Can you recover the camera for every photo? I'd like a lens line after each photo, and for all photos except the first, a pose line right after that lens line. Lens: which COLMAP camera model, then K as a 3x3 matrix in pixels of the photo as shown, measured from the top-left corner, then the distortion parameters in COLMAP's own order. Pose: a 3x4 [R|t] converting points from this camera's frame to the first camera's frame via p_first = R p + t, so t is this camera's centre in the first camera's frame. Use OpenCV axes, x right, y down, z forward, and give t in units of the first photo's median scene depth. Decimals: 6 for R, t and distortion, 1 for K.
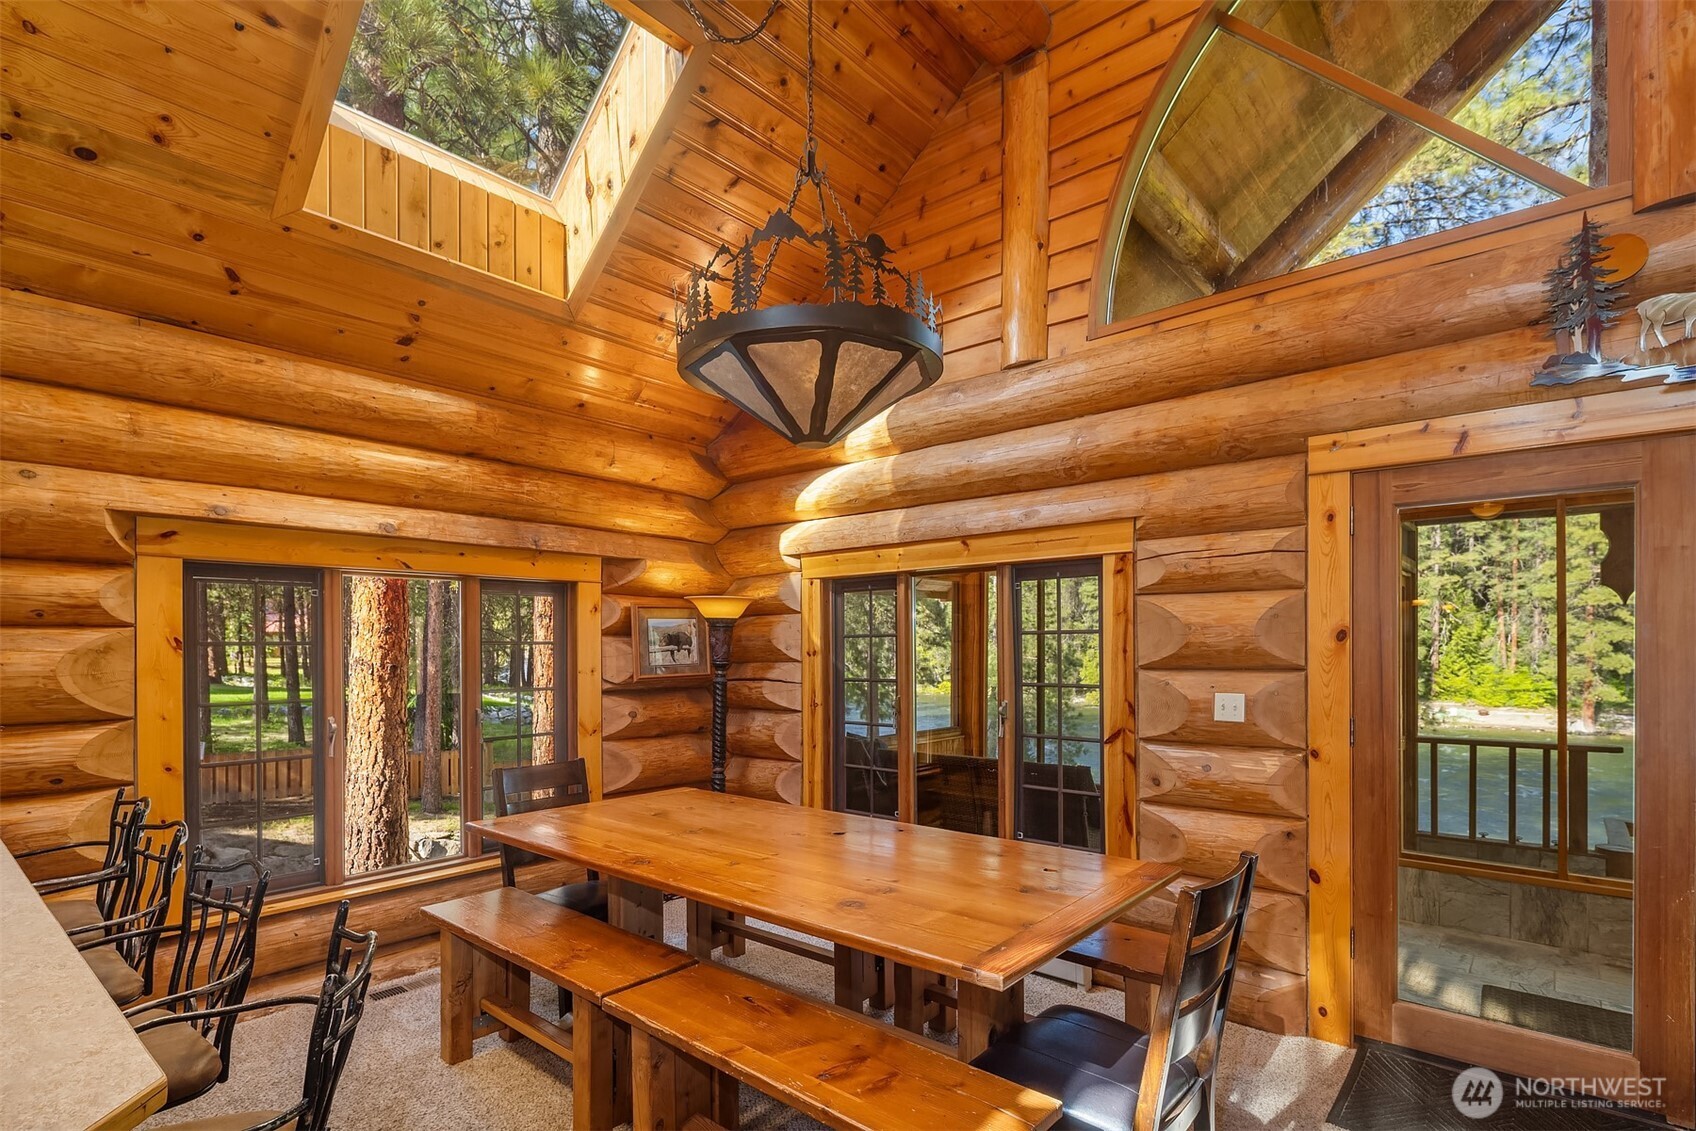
lens RADIAL K [[830.9, 0, 847.0], [0, 830.9, 651.2], [0, 0, 1]] dist [0.004965, -0.004723]
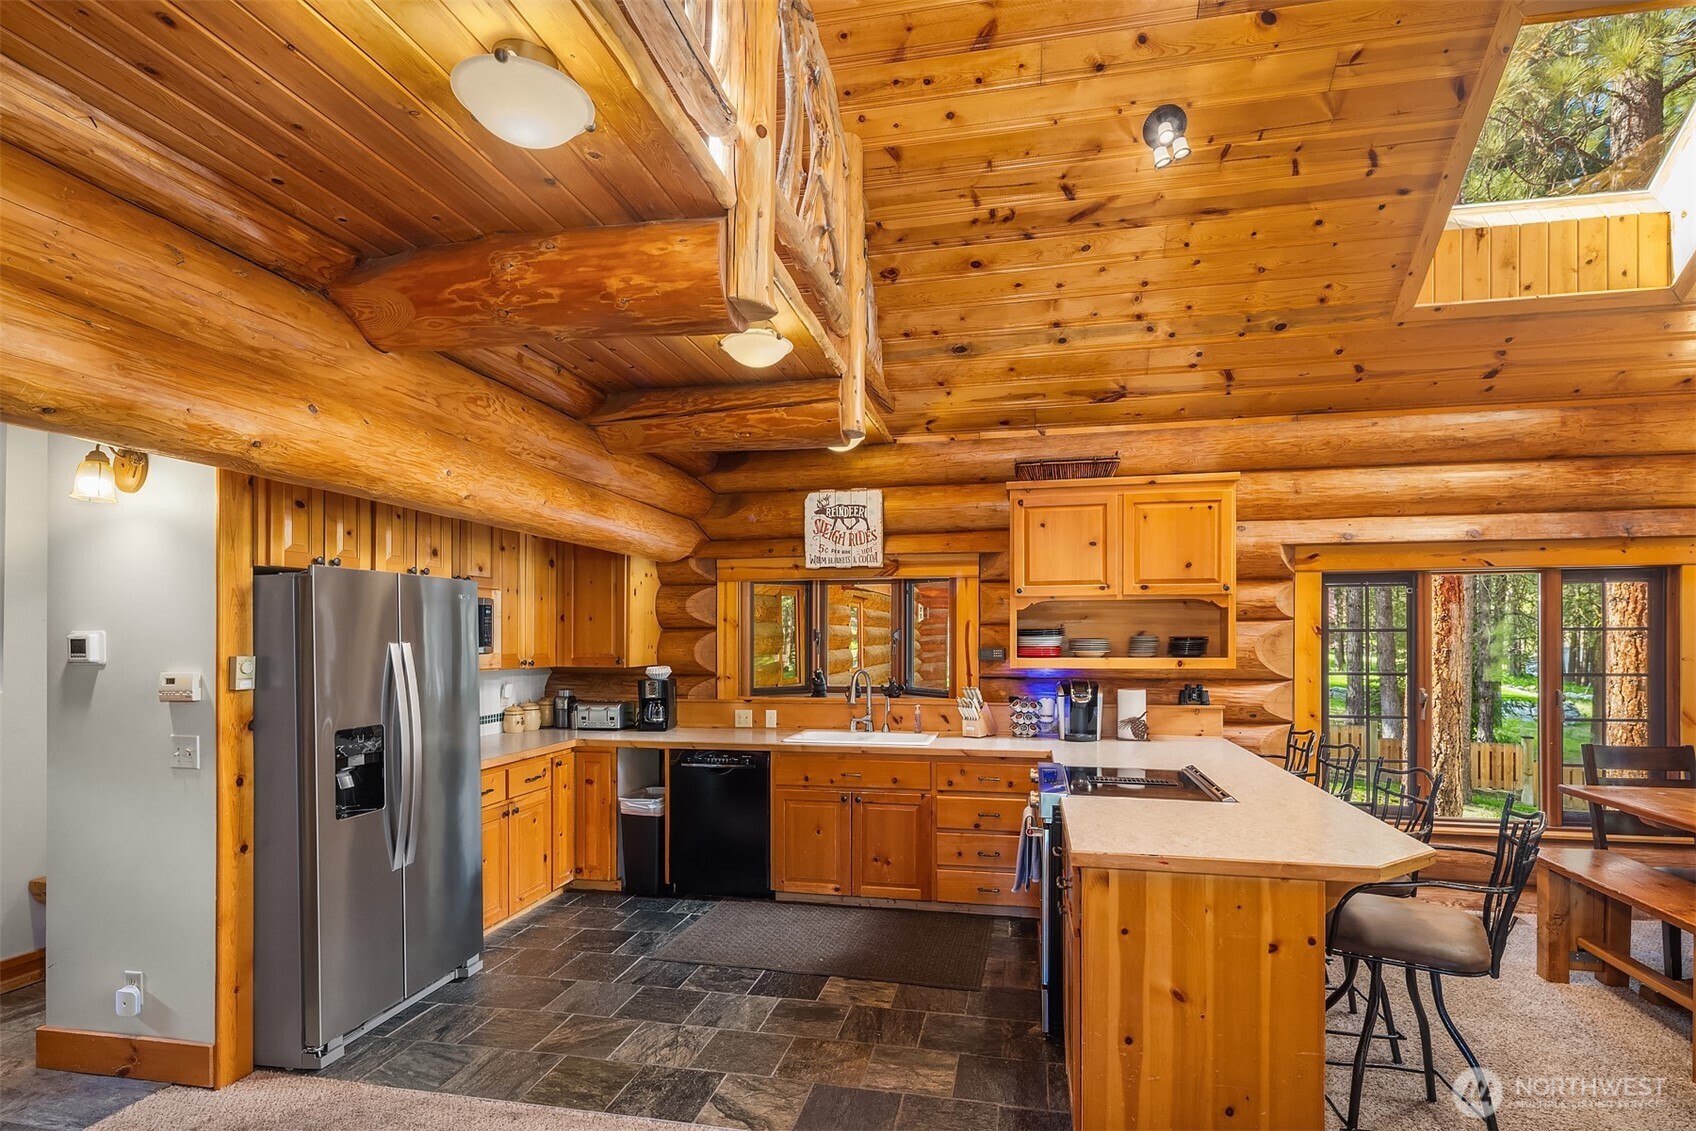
lens RADIAL K [[830.9, 0, 855.3], [0, 830.9, 634.8], [0, 0, 1]] dist [0.004965, -0.004723]
pose [[0.475223, 0.002409, -0.879862, 0.077766], [-0.004934, 0.999988, 0.000073, 0.001626], [0.879852, 0.004306, 0.475229, -0.340864]]
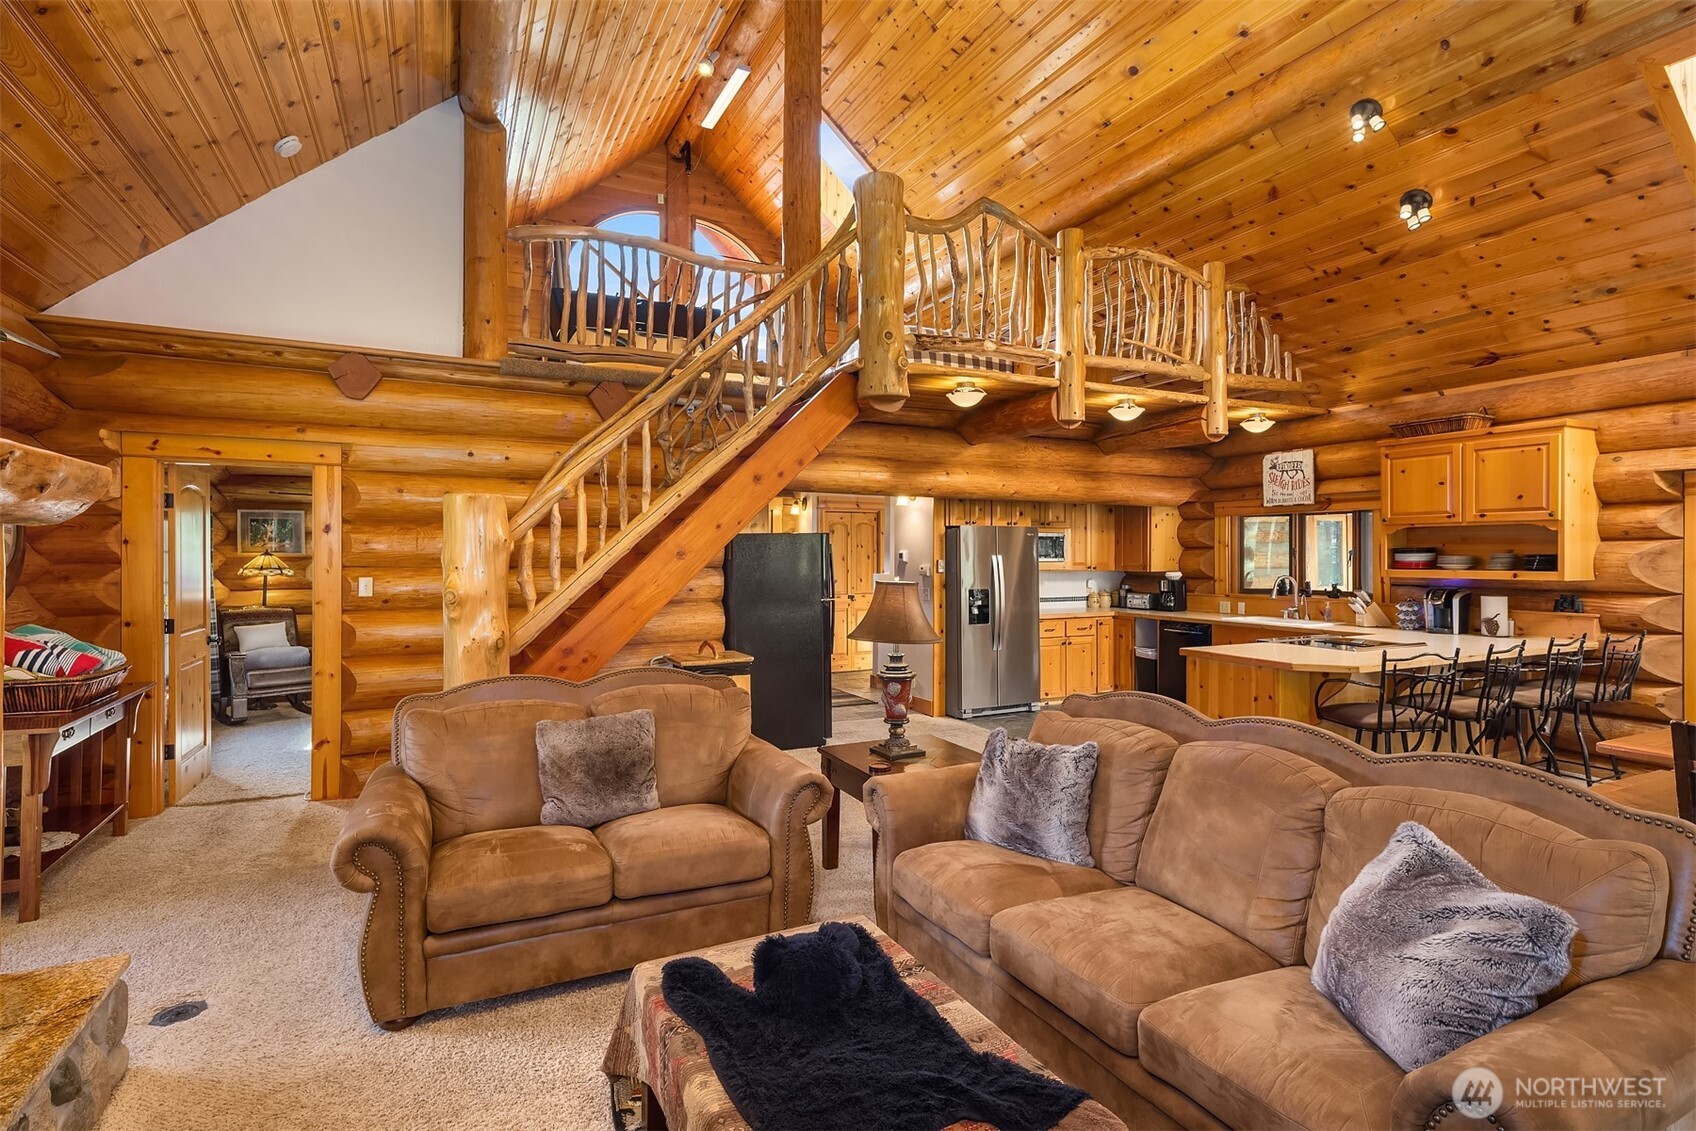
lens RADIAL K [[830.9, 0, 855.4], [0, 830.9, 559.4], [0, 0, 1]] dist [0.004965, -0.004723]
pose [[-0.396239, 0.010996, -0.918082, 1.052518], [-0.003680, 0.999901, 0.013565, -0.003918], [0.918140, 0.008753, -0.396159, 0.120625]]
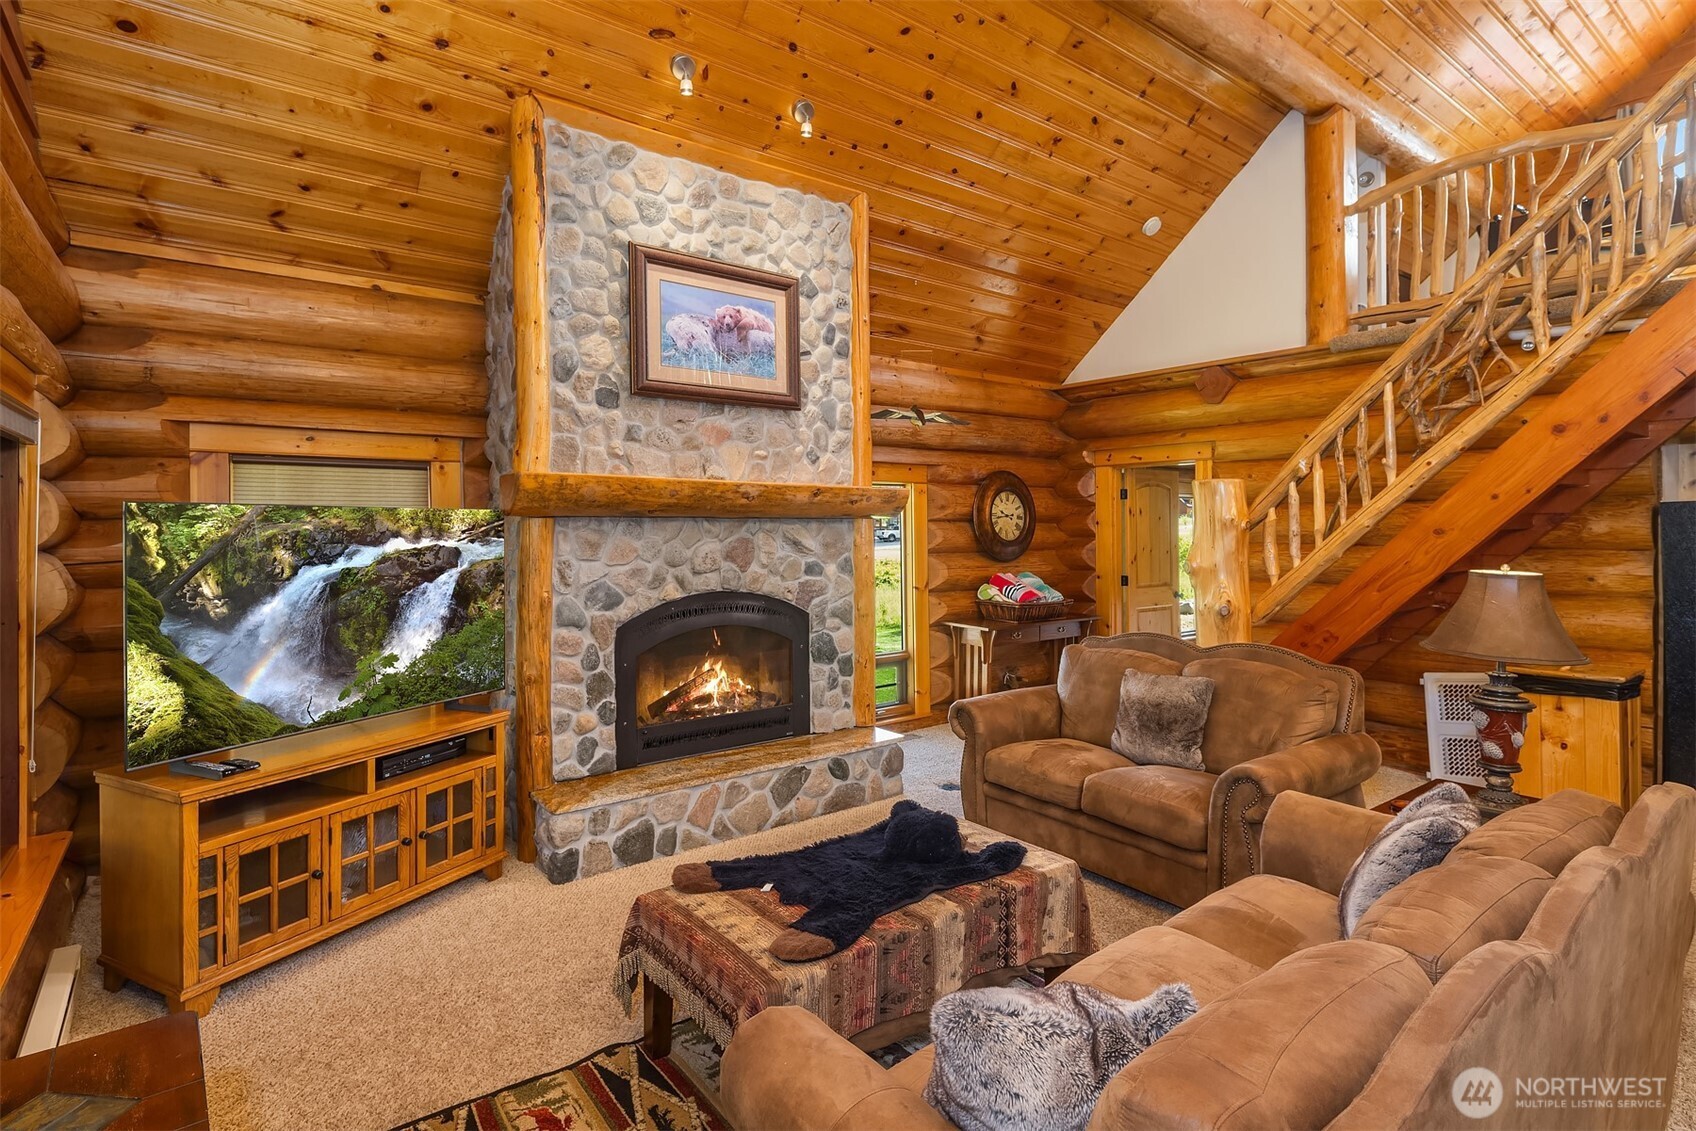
lens RADIAL K [[830.9, 0, 850.1], [0, 830.9, 531.9], [0, 0, 1]] dist [0.004965, -0.004723]
pose [[-0.977535, 0.006795, 0.210663, 0.521919], [0.008728, 0.999928, 0.008247, -0.008621], [-0.210592, 0.009901, -0.977524, 0.578143]]
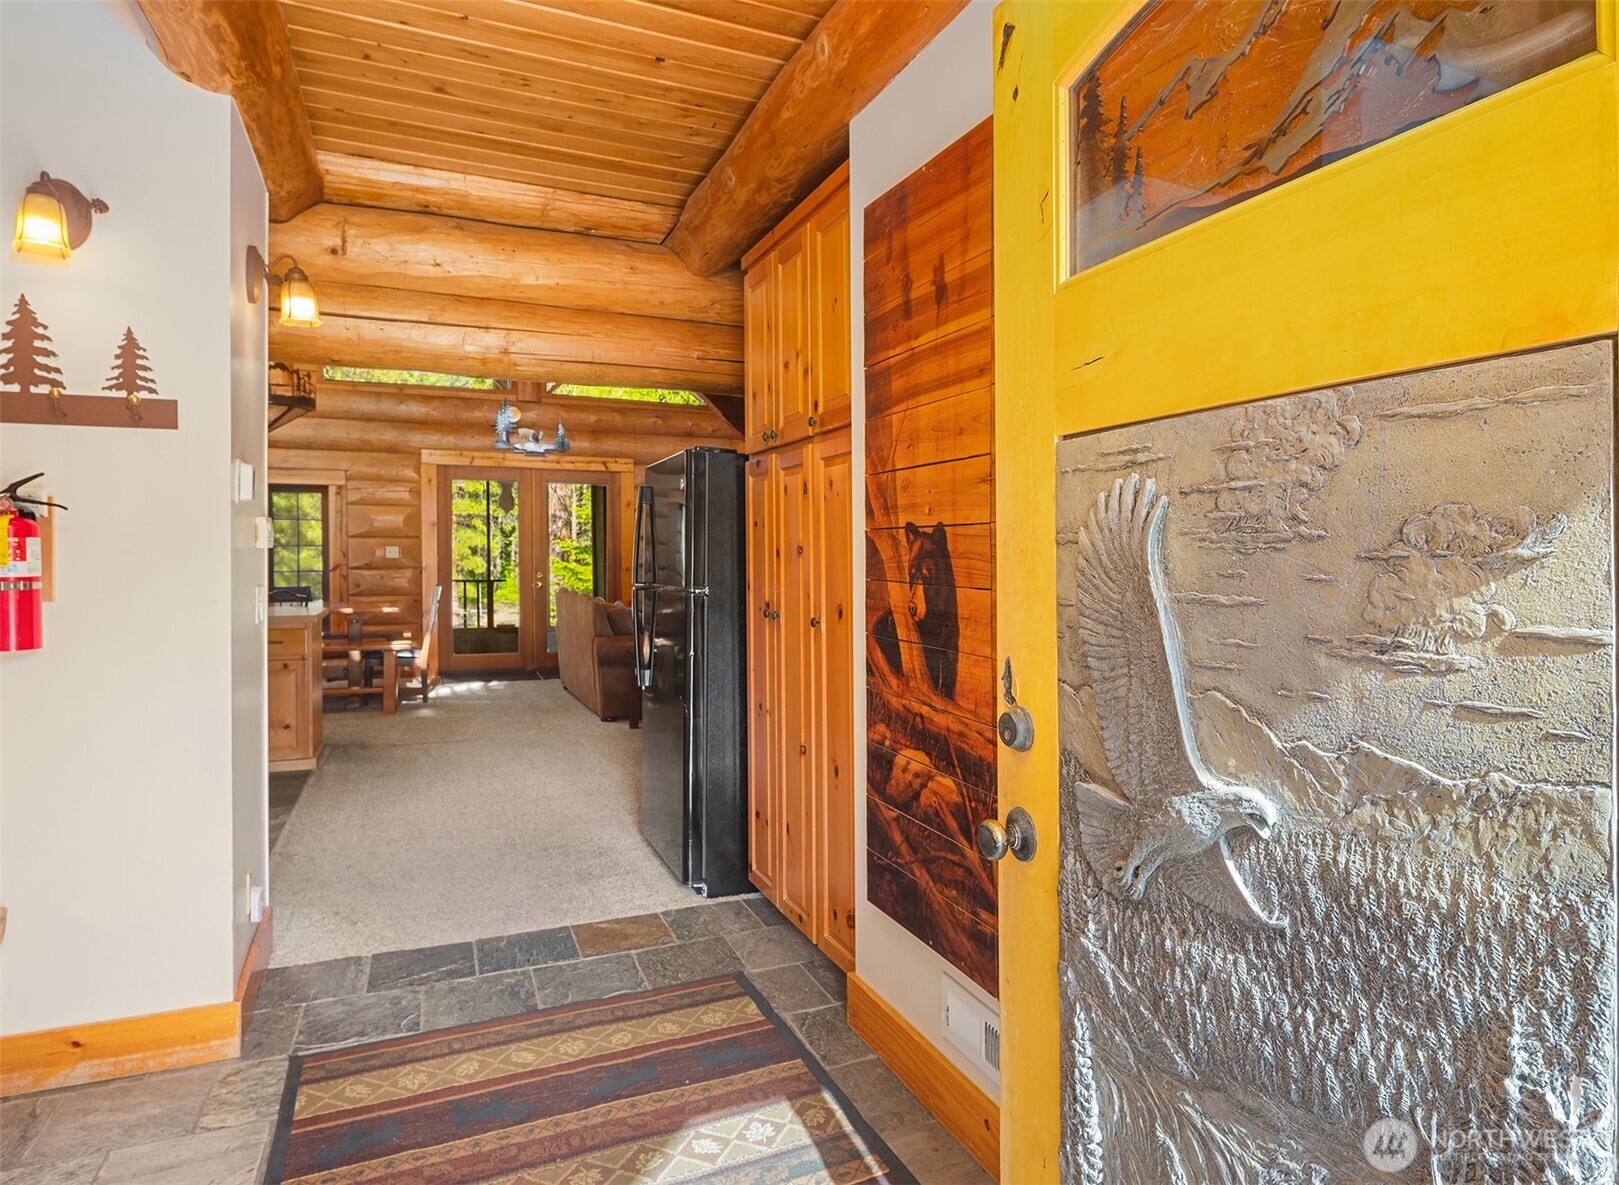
lens RADIAL K [[970.4, 0, 886.9], [0, 970.4, 575.6], [0, 0, 1]] dist [-0.000884, -0.002450]
pose [[0.404204, -0.015110, 0.914544, -1.336082], [-0.001917, 0.999847, 0.017367, 0.069563], [-0.914667, -0.008773, 0.404113, -1.279919]]
